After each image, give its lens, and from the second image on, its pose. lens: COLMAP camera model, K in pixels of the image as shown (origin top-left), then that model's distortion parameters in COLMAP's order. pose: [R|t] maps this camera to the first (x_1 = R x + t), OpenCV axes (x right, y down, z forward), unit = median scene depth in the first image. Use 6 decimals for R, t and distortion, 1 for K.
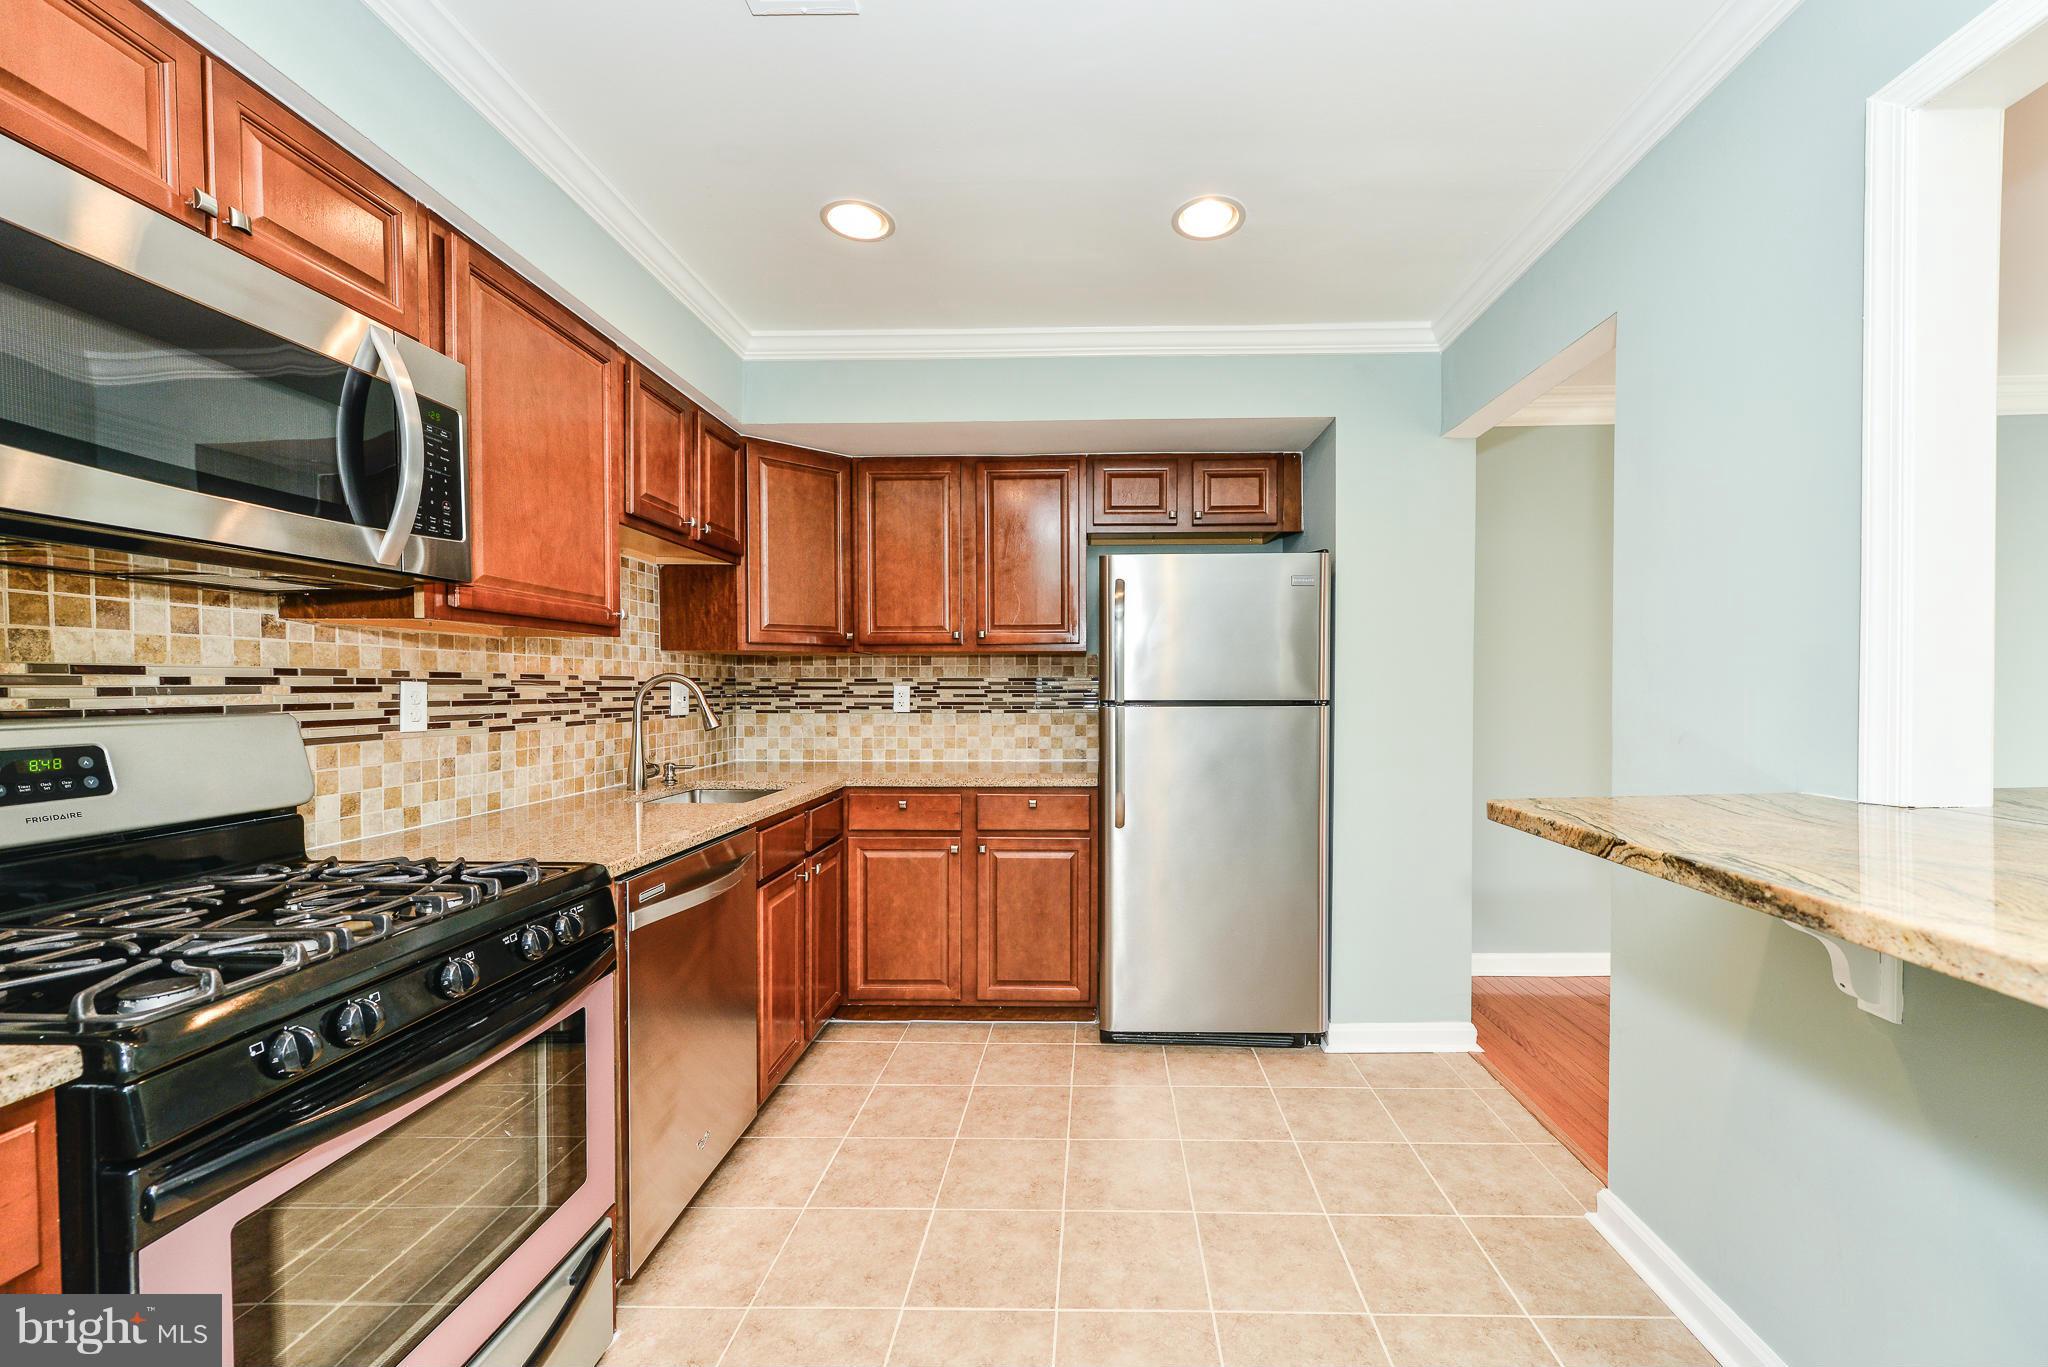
lens RADIAL K [[833.3, 0, 1104.2], [0, 833.3, 704.4], [0, 0, 1]] dist [0.001900, -0.000811]
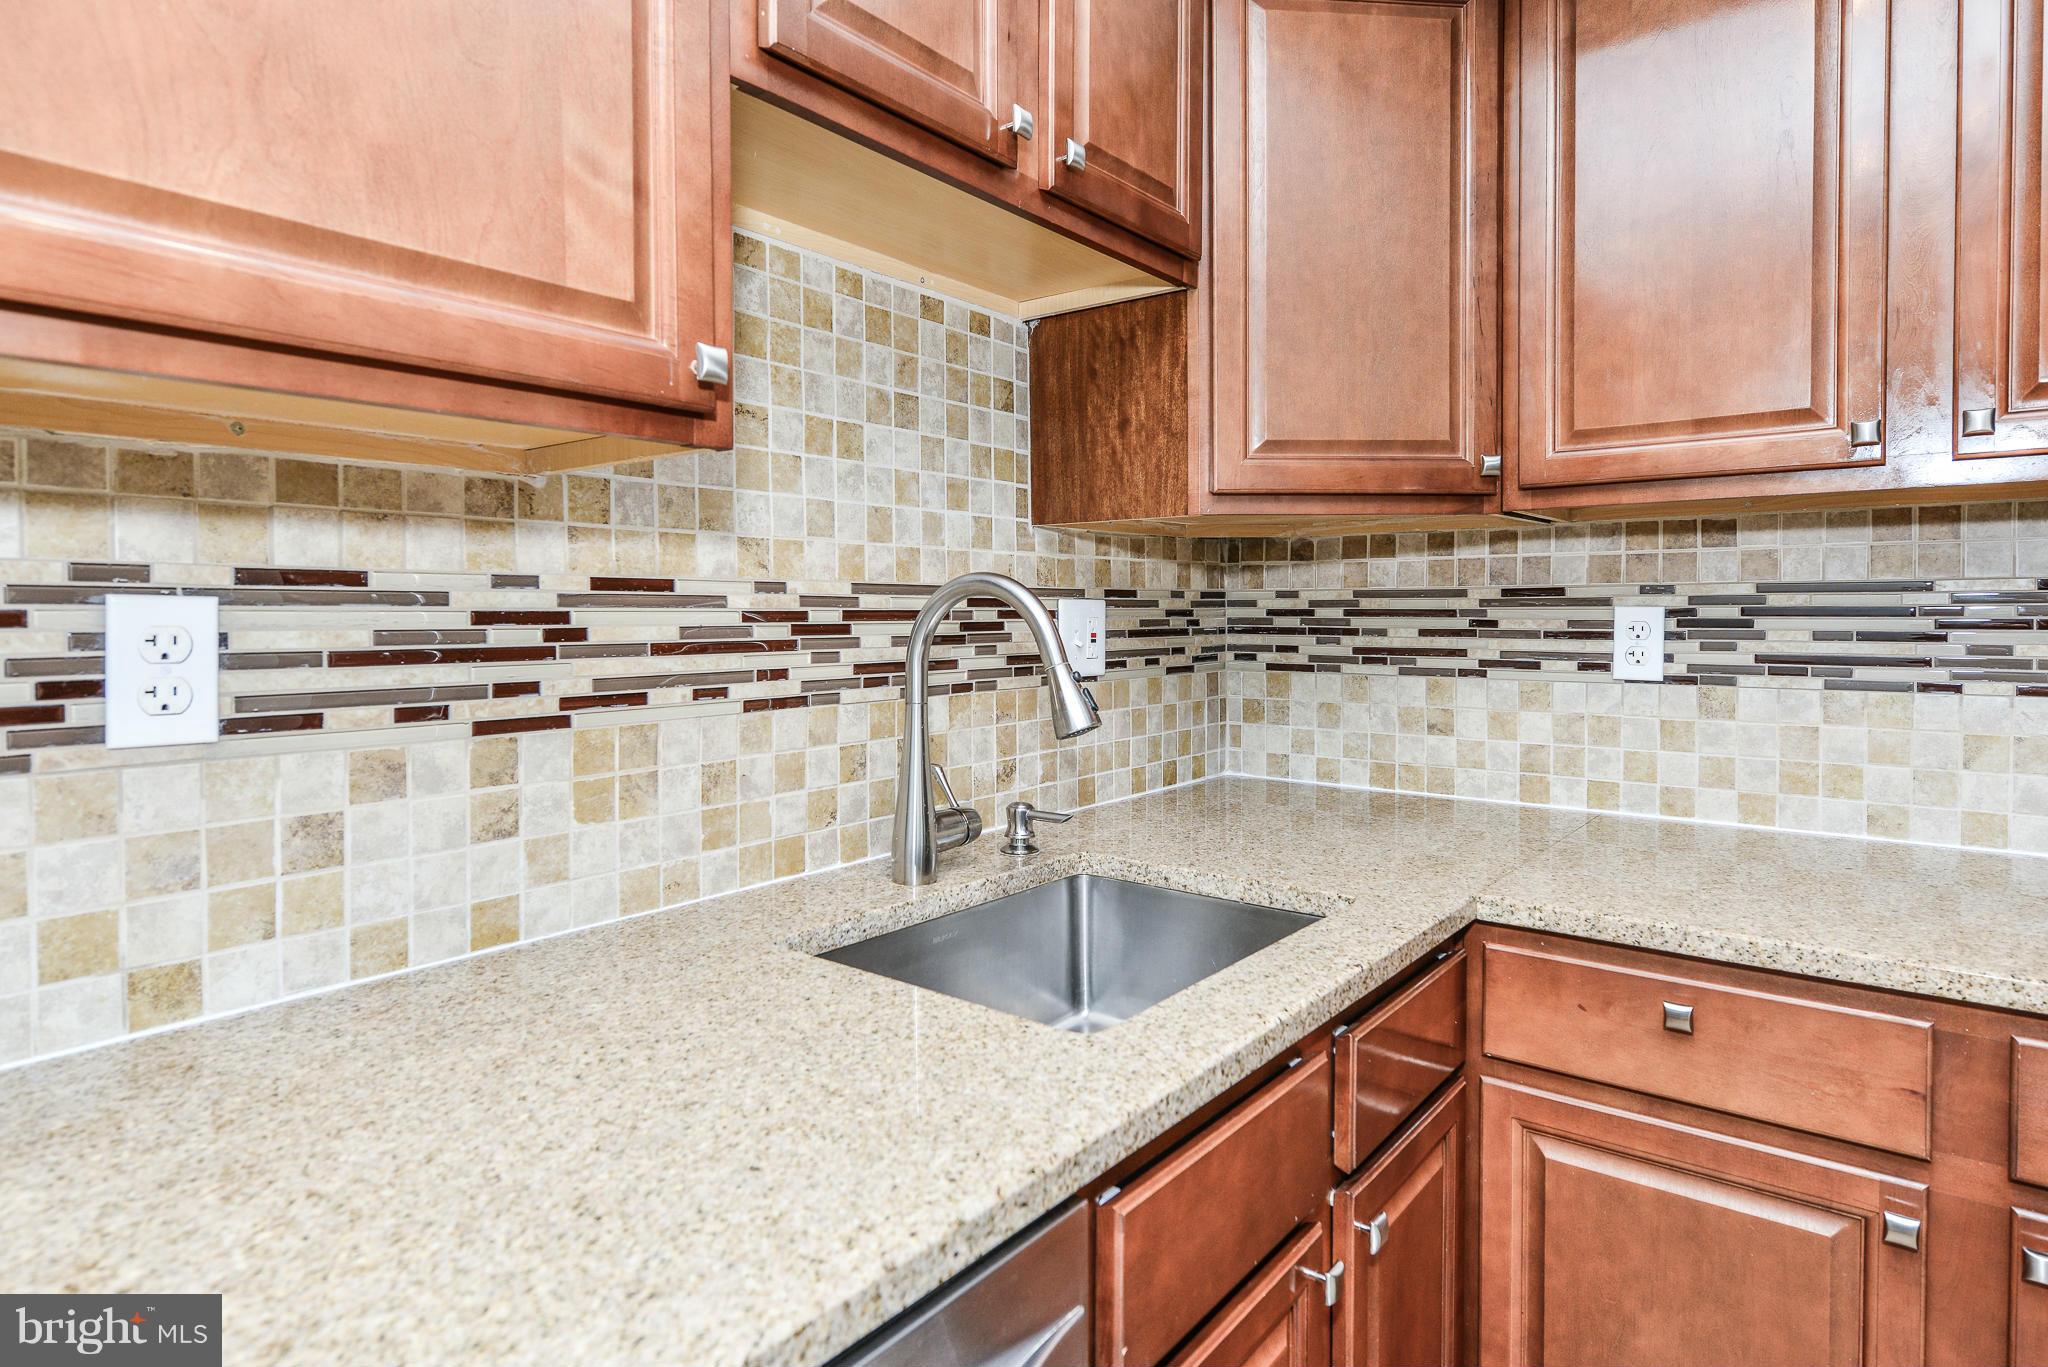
lens RADIAL K [[1118.2, 0, 1016.5], [0, 1118.2, 616.1], [0, 0, 1]] dist [-0.021774, -0.000325]
pose [[0.774773, 0.000955, -0.632239, -0.188835], [-0.011202, 0.999863, -0.012217, -0.011874], [0.632141, 0.016548, 0.774677, 0.588586]]
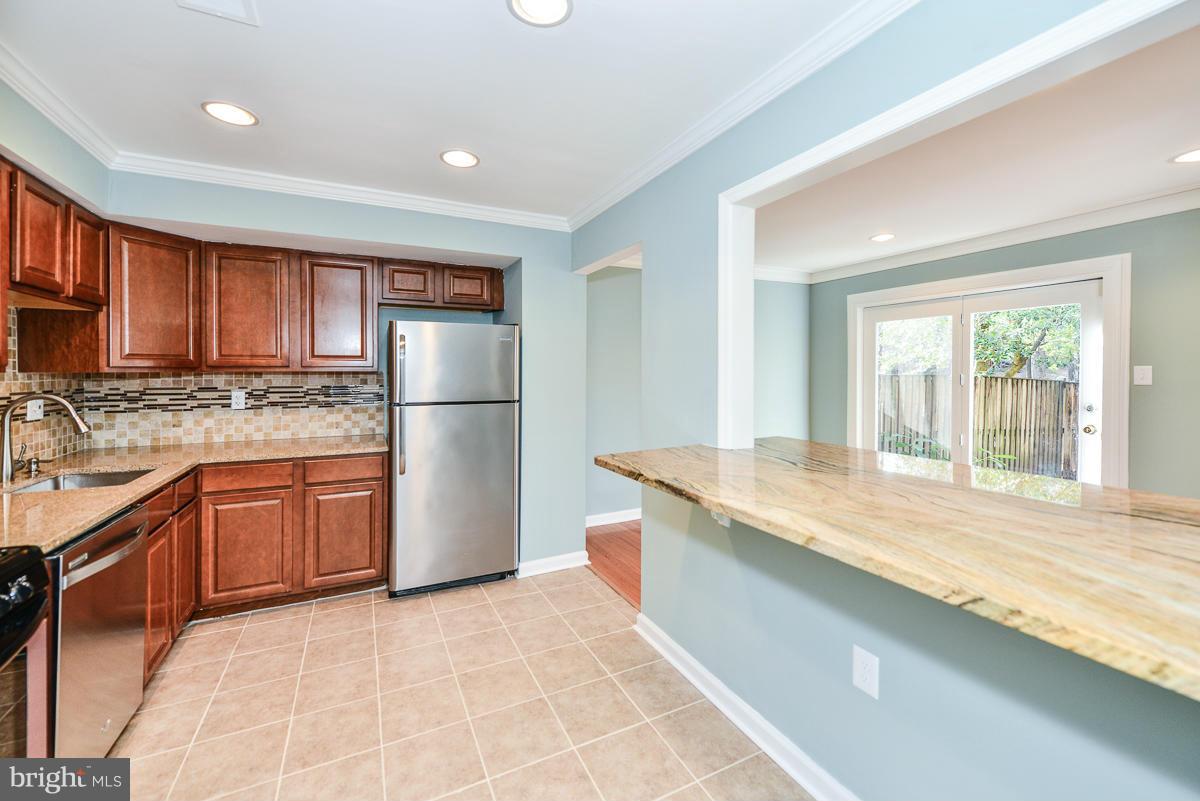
lens RADIAL K [[488.3, 0, 617.8], [0, 488.3, 383.3], [0, 0, 1]] dist [0.001900, -0.000811]
pose [[0.883991, -0.008879, 0.467420, -0.062234], [0.004993, 0.999942, 0.009553, -0.053694], [-0.467477, -0.006111, 0.883984, -0.127097]]
